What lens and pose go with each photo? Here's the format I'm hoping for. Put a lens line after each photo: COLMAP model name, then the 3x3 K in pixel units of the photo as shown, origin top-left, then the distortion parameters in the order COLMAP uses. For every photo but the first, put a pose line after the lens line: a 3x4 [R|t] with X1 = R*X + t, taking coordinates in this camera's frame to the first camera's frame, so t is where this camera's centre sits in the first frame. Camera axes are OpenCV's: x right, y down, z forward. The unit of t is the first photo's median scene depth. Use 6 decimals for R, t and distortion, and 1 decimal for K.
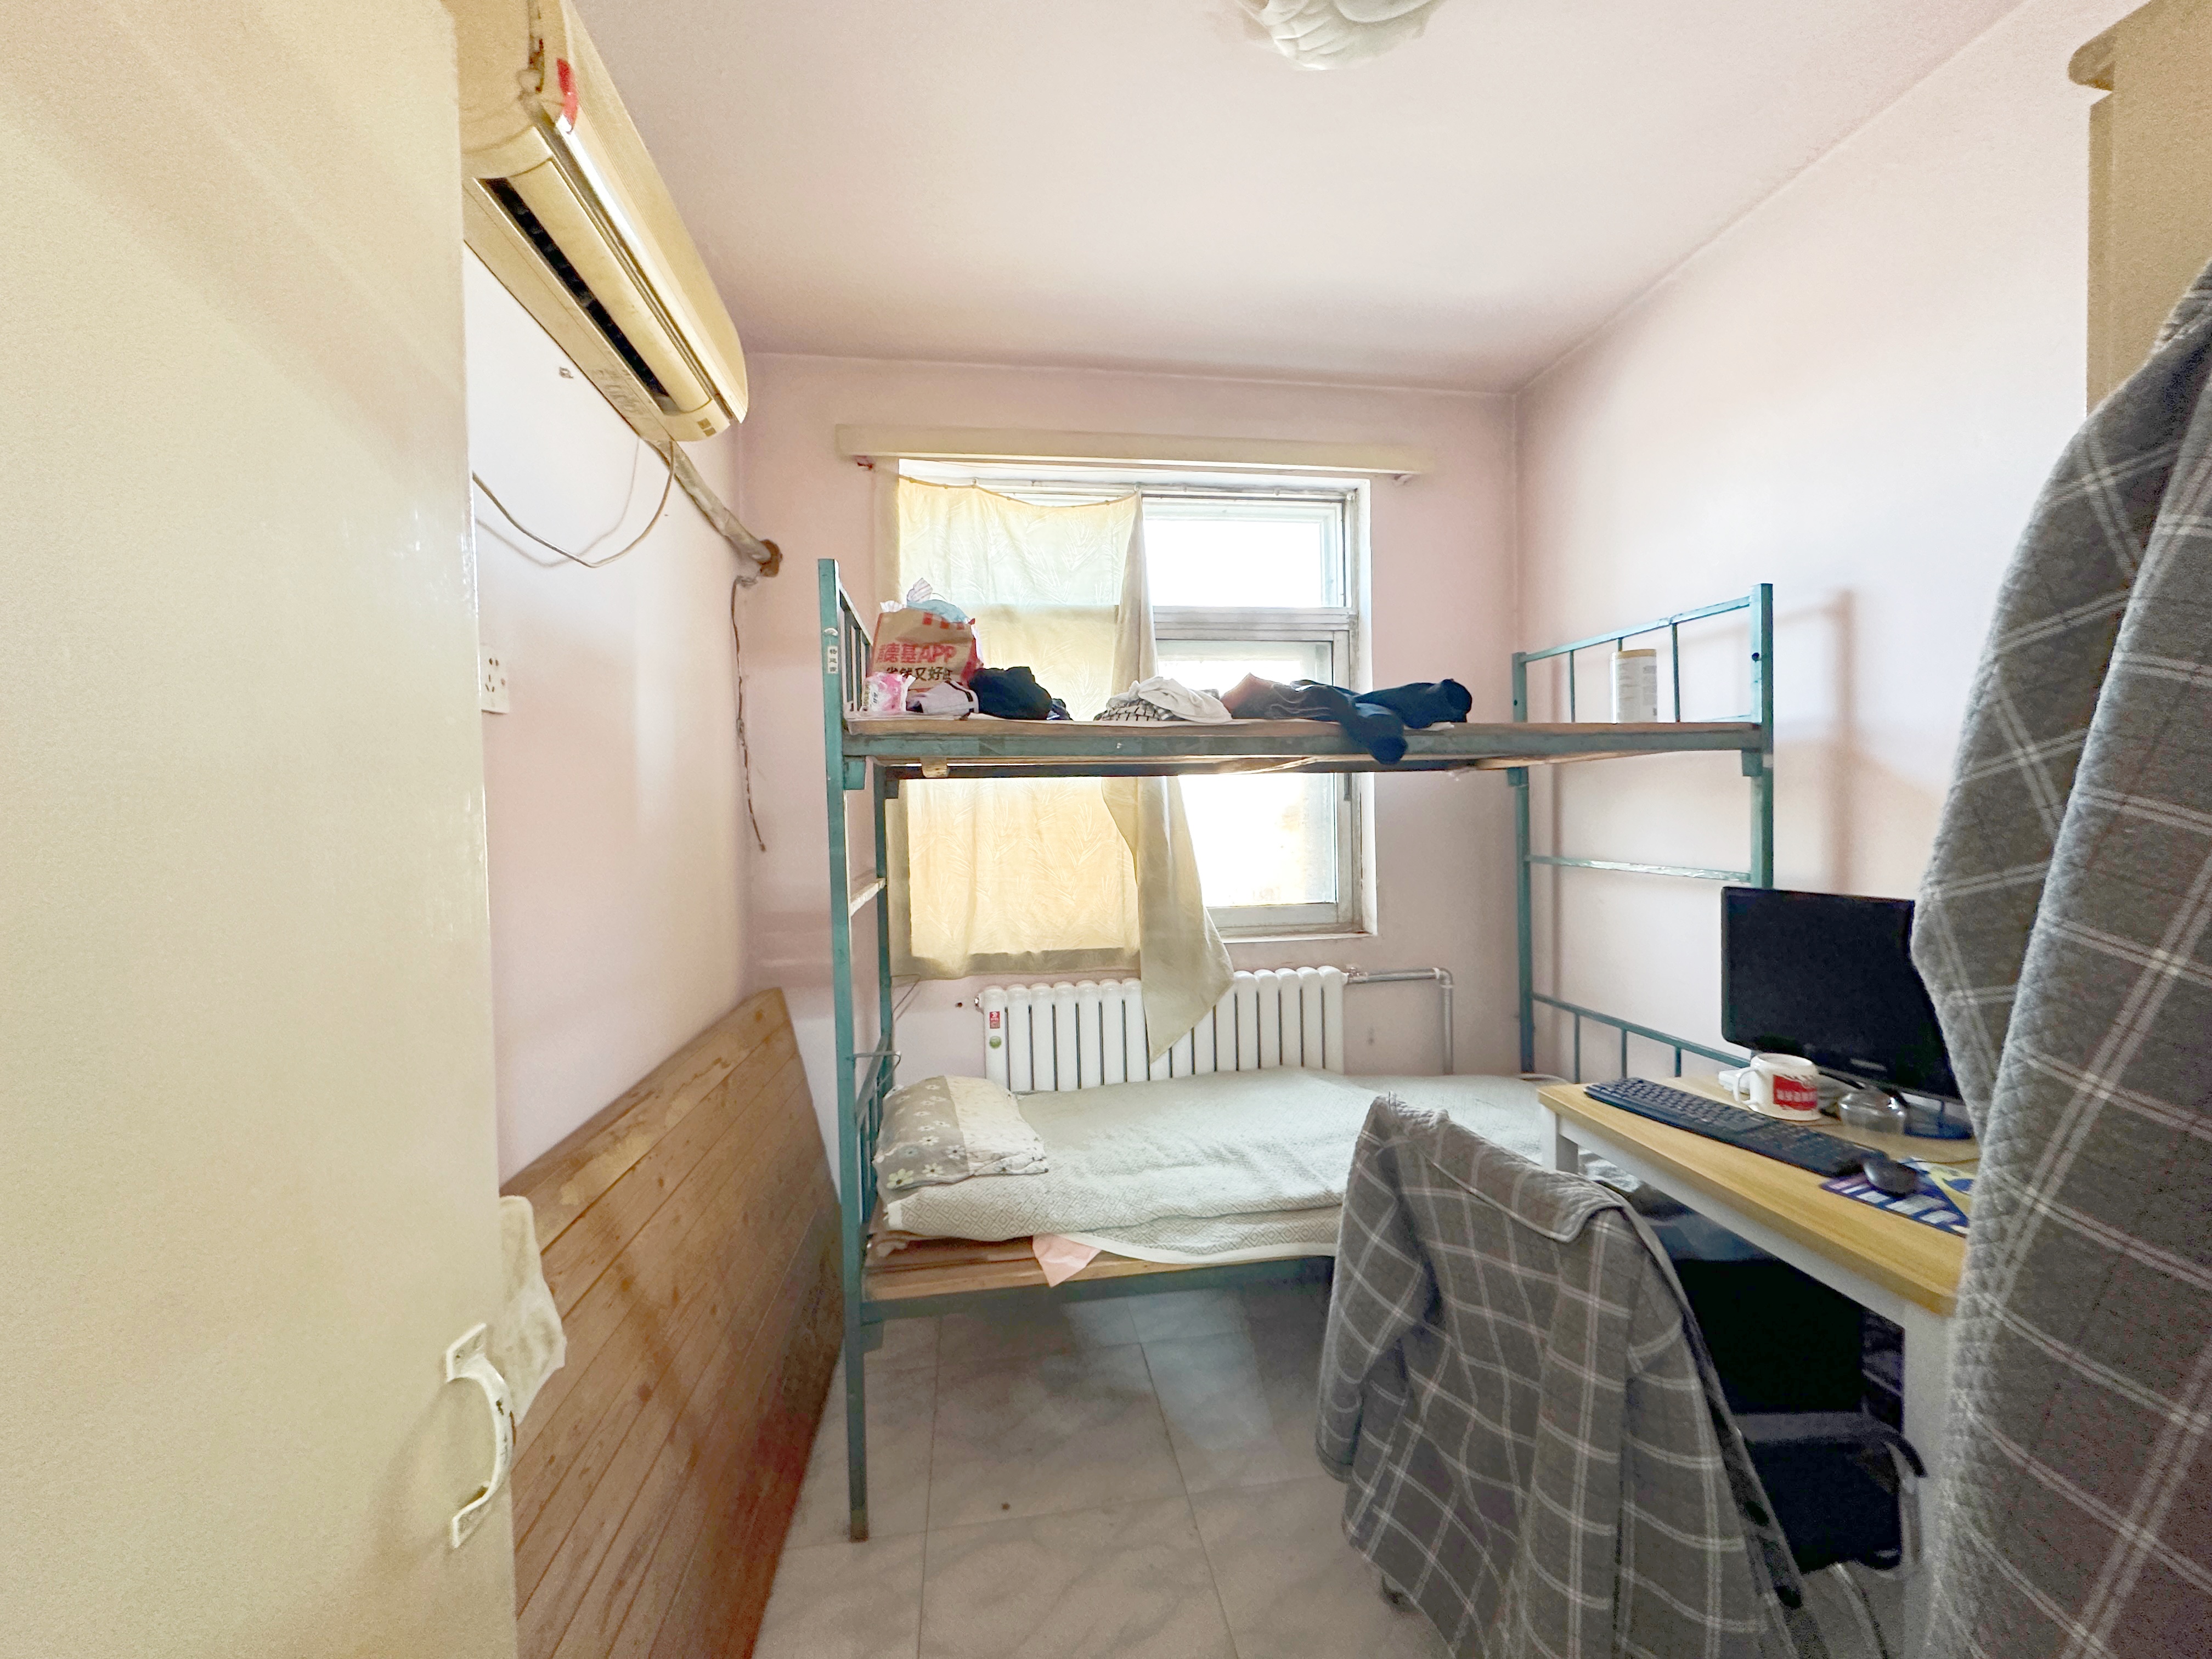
lens RADIAL K [[886.3, 0, 1100.0], [0, 886.3, 824.1], [0, 0, 1]] dist [0.000228, 0.000114]
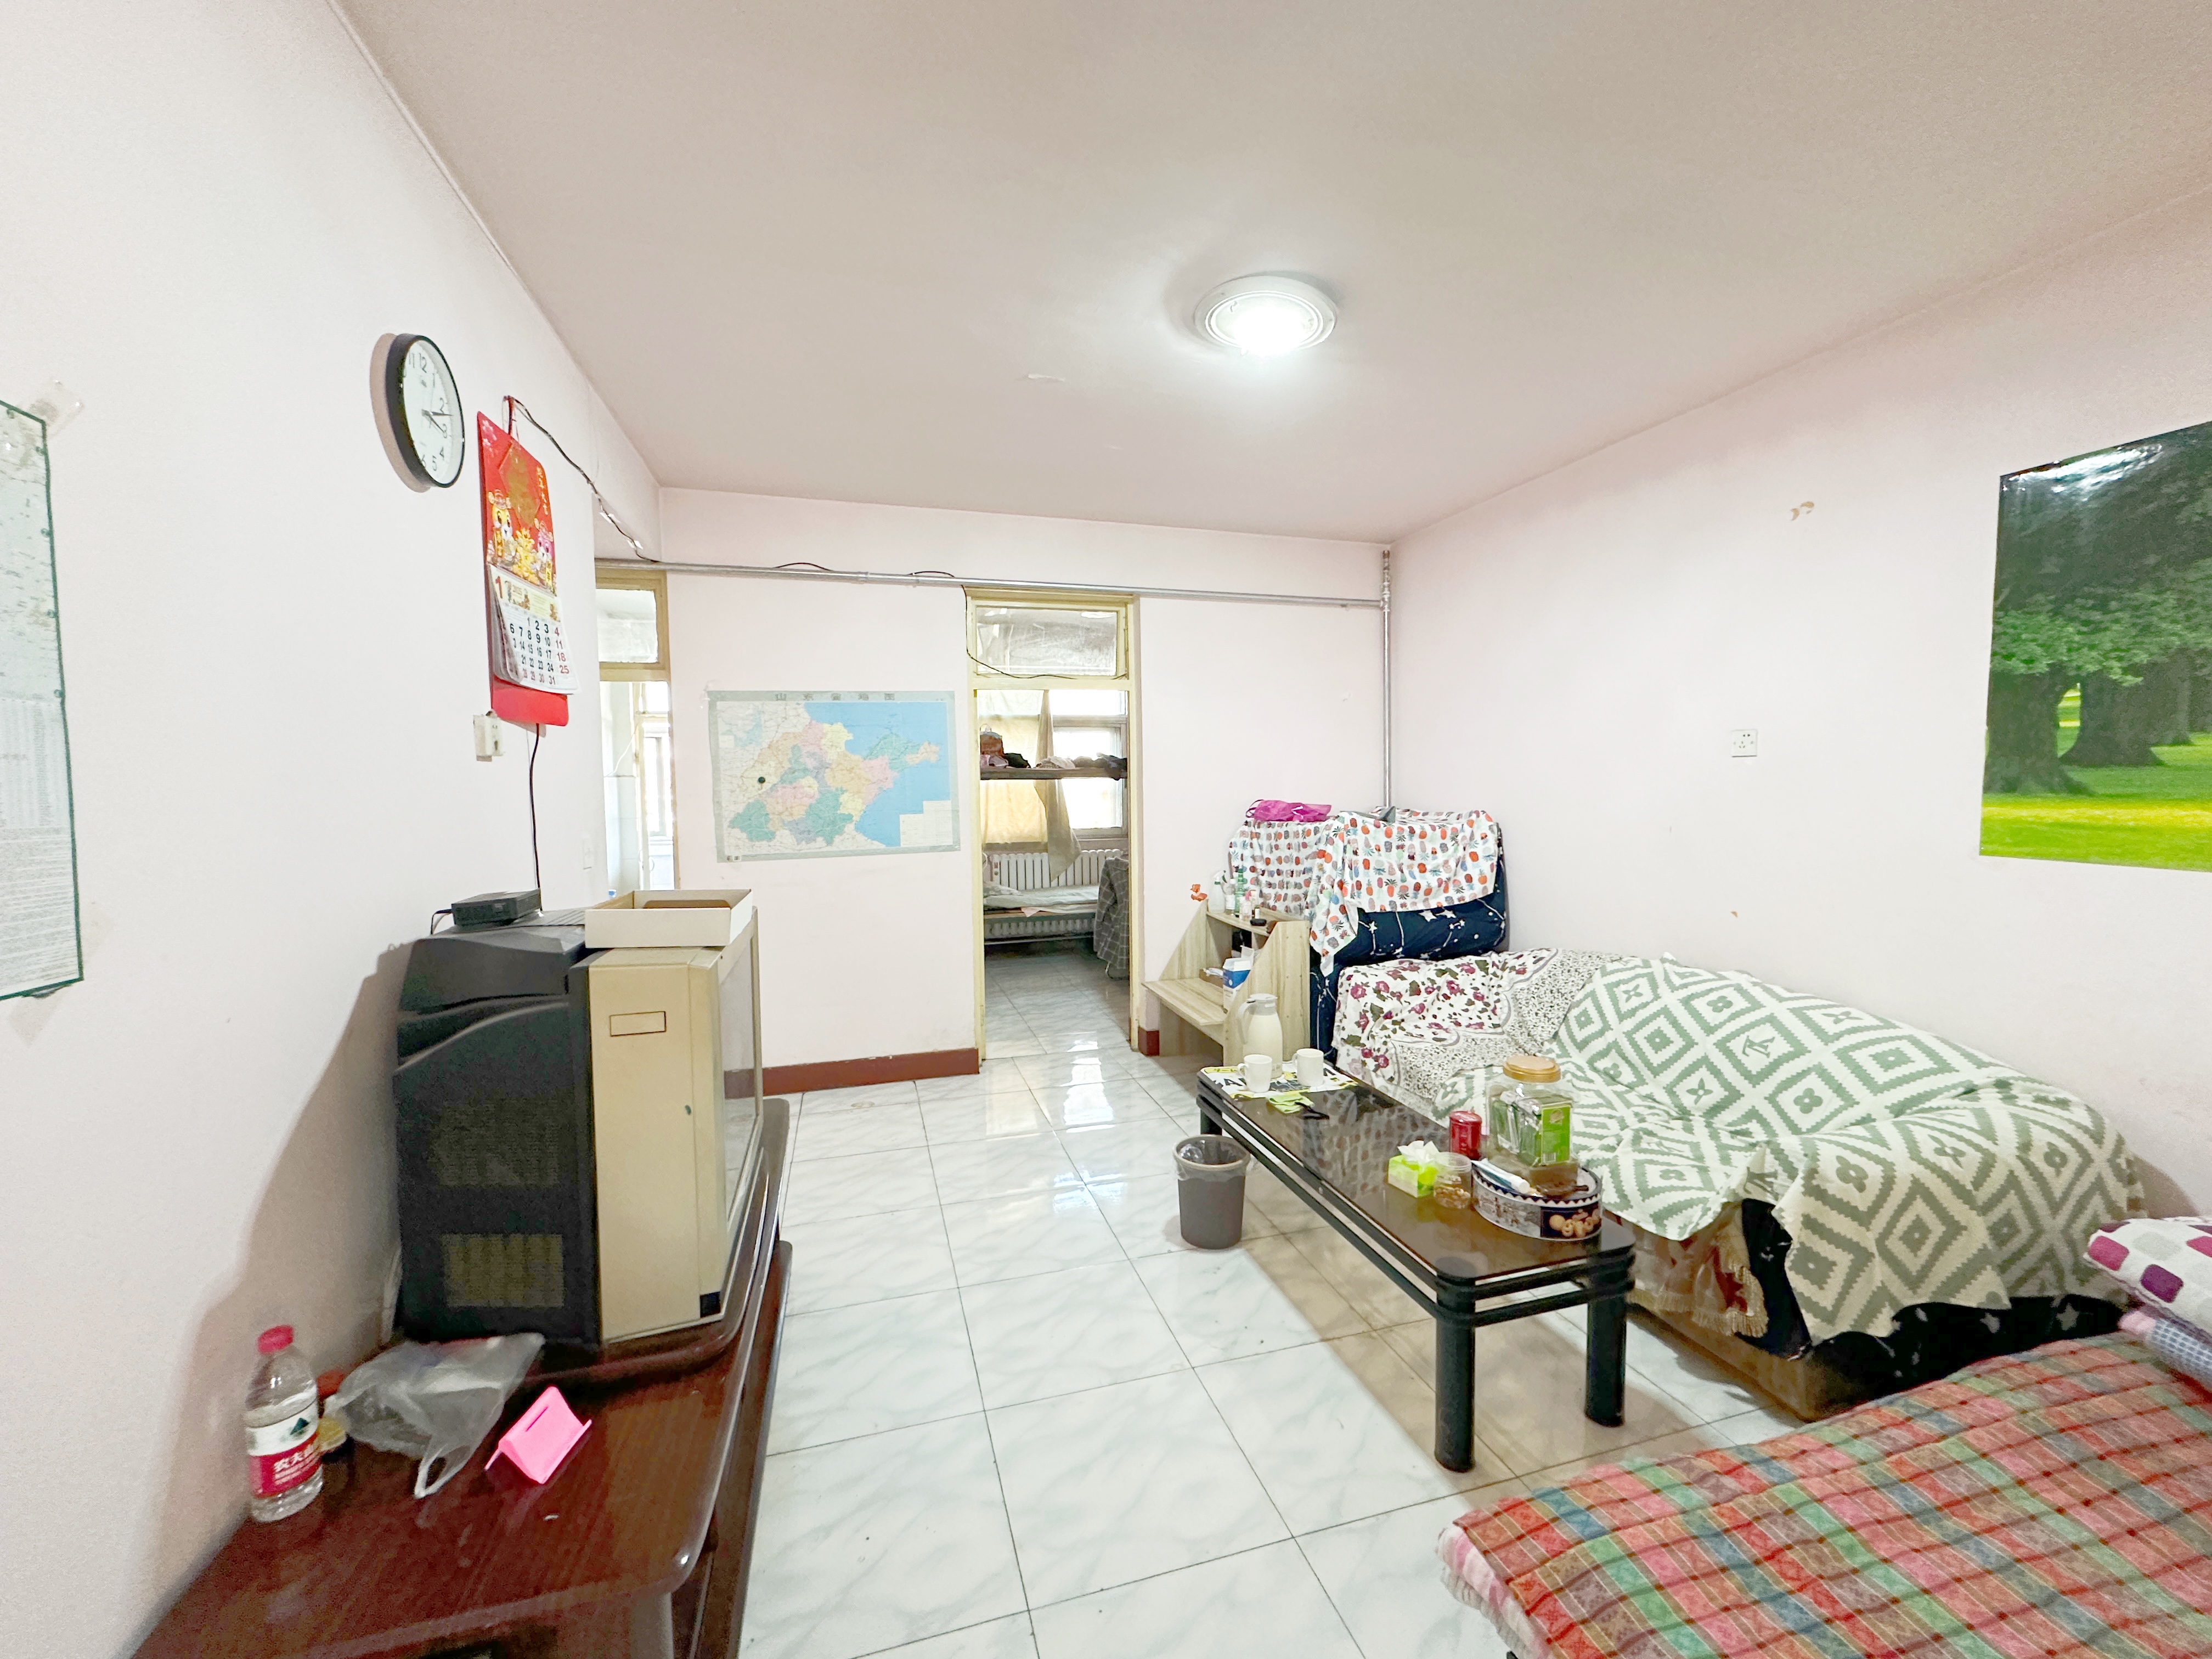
lens RADIAL K [[886.3, 0, 1104.5], [0, 886.3, 833.1], [0, 0, 1]] dist [0.000228, 0.000114]
pose [[0.993492, -0.003523, 0.113851, -0.093497], [0.000922, 0.999738, 0.022889, 0.052810], [-0.113902, -0.022635, 0.993234, -1.794759]]
